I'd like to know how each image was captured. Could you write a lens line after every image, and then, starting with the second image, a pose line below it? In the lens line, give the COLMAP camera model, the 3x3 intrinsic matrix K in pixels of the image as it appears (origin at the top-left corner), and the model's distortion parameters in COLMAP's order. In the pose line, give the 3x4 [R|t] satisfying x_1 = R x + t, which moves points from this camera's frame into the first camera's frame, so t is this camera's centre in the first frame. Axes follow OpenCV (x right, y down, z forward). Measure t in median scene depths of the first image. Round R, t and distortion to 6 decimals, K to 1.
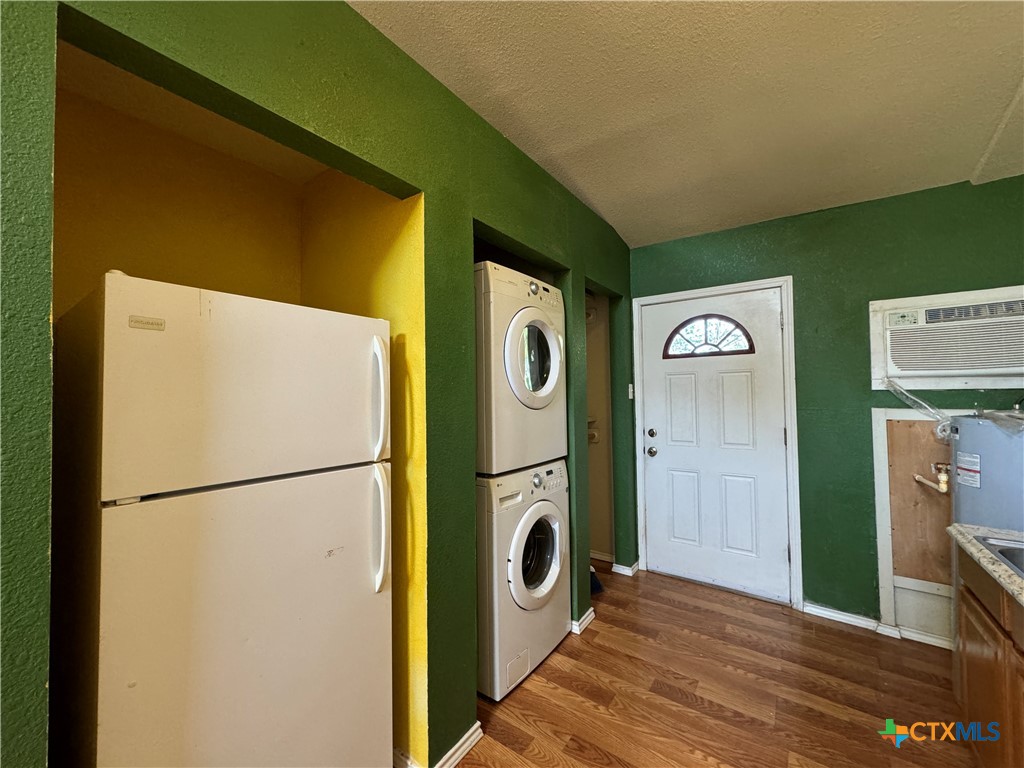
lens RADIAL K [[410.2, 0, 513.2], [0, 410.2, 384.7], [0, 0, 1]] dist [0.002016, 0.000412]
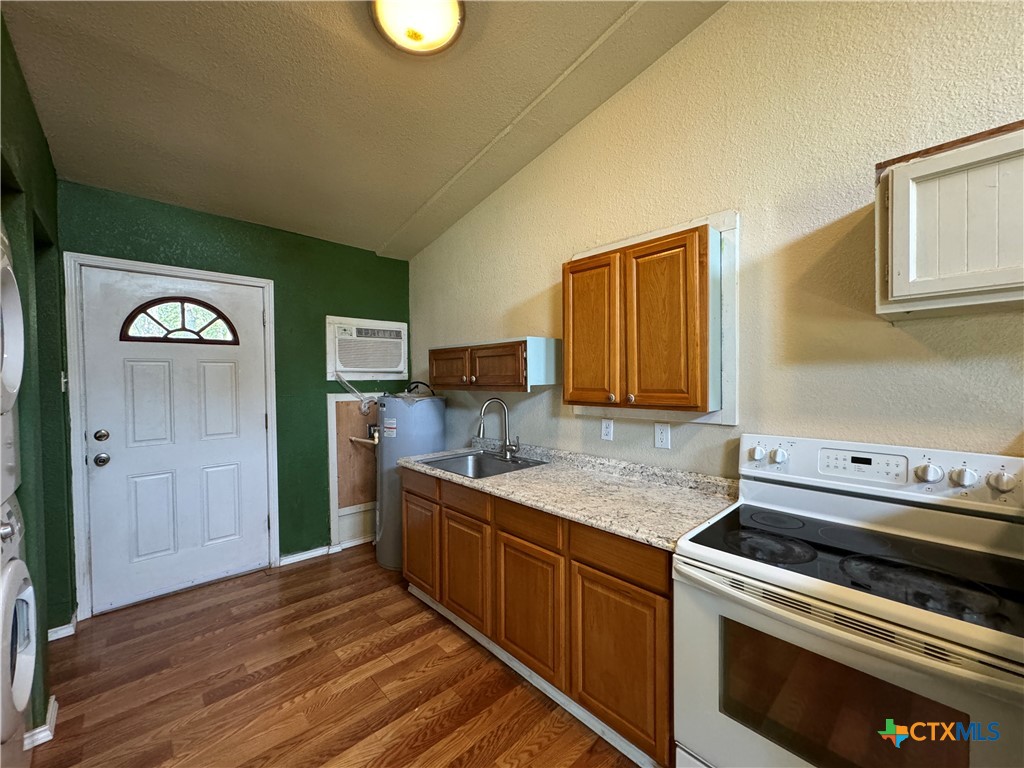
lens RADIAL K [[410.2, 0, 509.9], [0, 410.2, 385.9], [0, 0, 1]] dist [0.002016, 0.000412]
pose [[0.203622, -0.014962, 0.978935, -0.343932], [-0.020075, 0.999609, 0.019454, -0.008119], [-0.978844, -0.023613, 0.203242, 0.125766]]
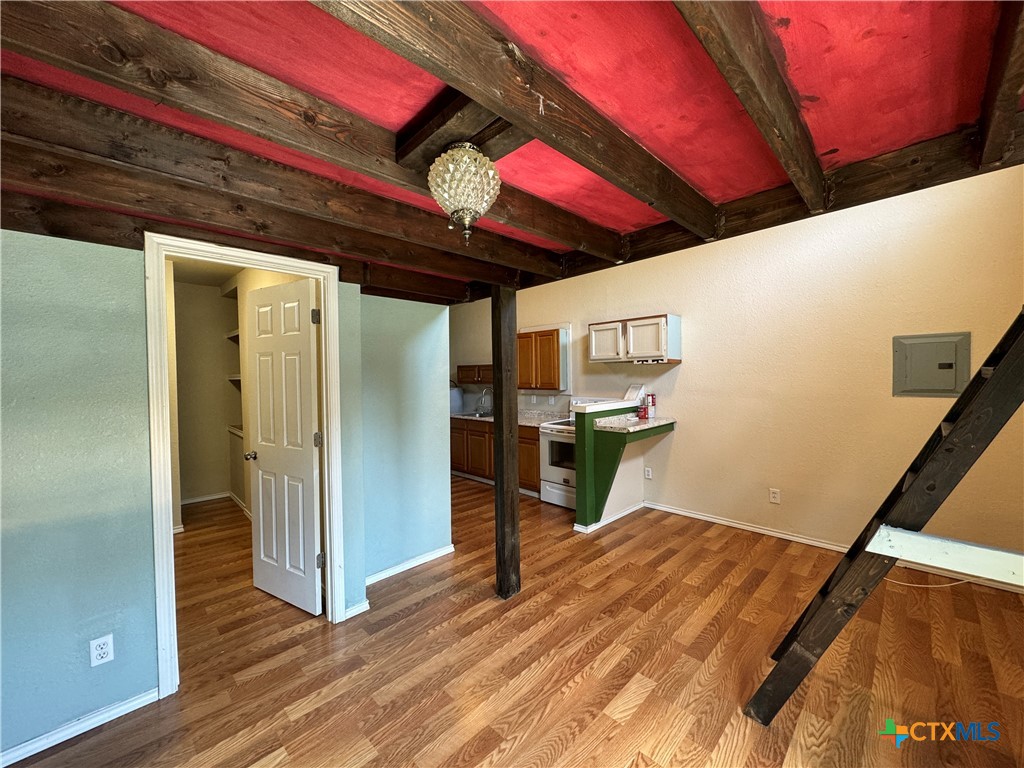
lens RADIAL K [[410.2, 0, 513.4], [0, 410.2, 383.1], [0, 0, 1]] dist [0.002016, 0.000412]
pose [[0.165488, -0.014521, 0.986105, -1.679685], [-0.016619, 0.999709, 0.017511, -0.025669], [-0.986072, -0.019286, 0.165198, -0.166780]]
